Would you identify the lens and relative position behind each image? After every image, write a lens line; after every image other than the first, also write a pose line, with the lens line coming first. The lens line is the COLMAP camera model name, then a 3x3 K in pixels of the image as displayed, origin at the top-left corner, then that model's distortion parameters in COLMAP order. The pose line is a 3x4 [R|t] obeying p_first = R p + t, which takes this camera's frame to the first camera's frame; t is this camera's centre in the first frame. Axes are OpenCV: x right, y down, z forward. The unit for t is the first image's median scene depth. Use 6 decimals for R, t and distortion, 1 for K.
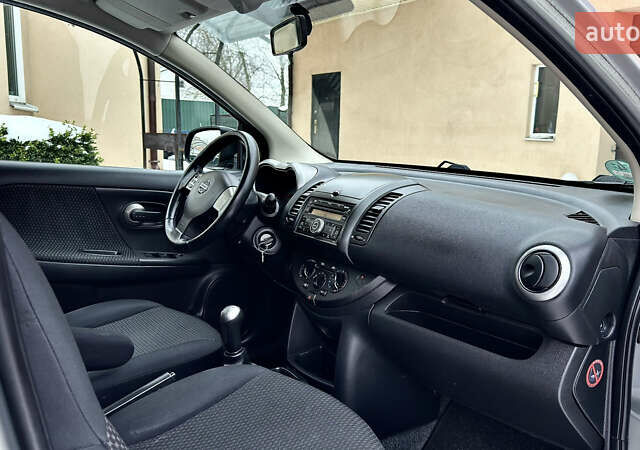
lens RADIAL K [[536.1, 0, 320.0], [0, 536.1, 225.0], [0, 0, 1]] dist [-0.002361, -0.010285]
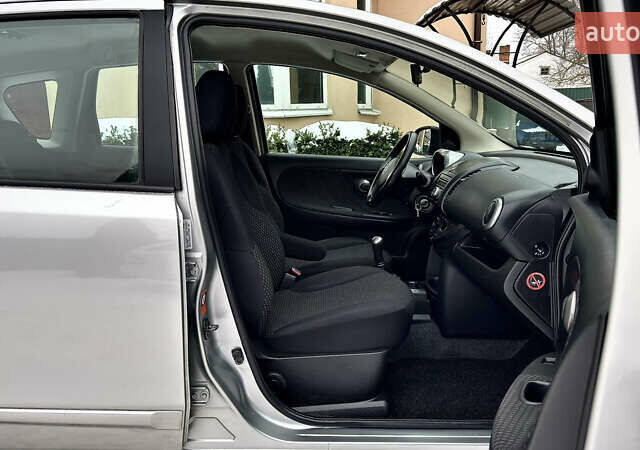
lens RADIAL K [[536.1, 0, 320.0], [0, 536.1, 225.0], [0, 0, 1]] dist [-0.002361, -0.010285]
pose [[0.796844, 0.058940, -0.601303, 0.431642], [-0.049487, 0.998253, 0.032270, 0.042597], [0.602155, 0.004042, 0.798369, -0.291944]]
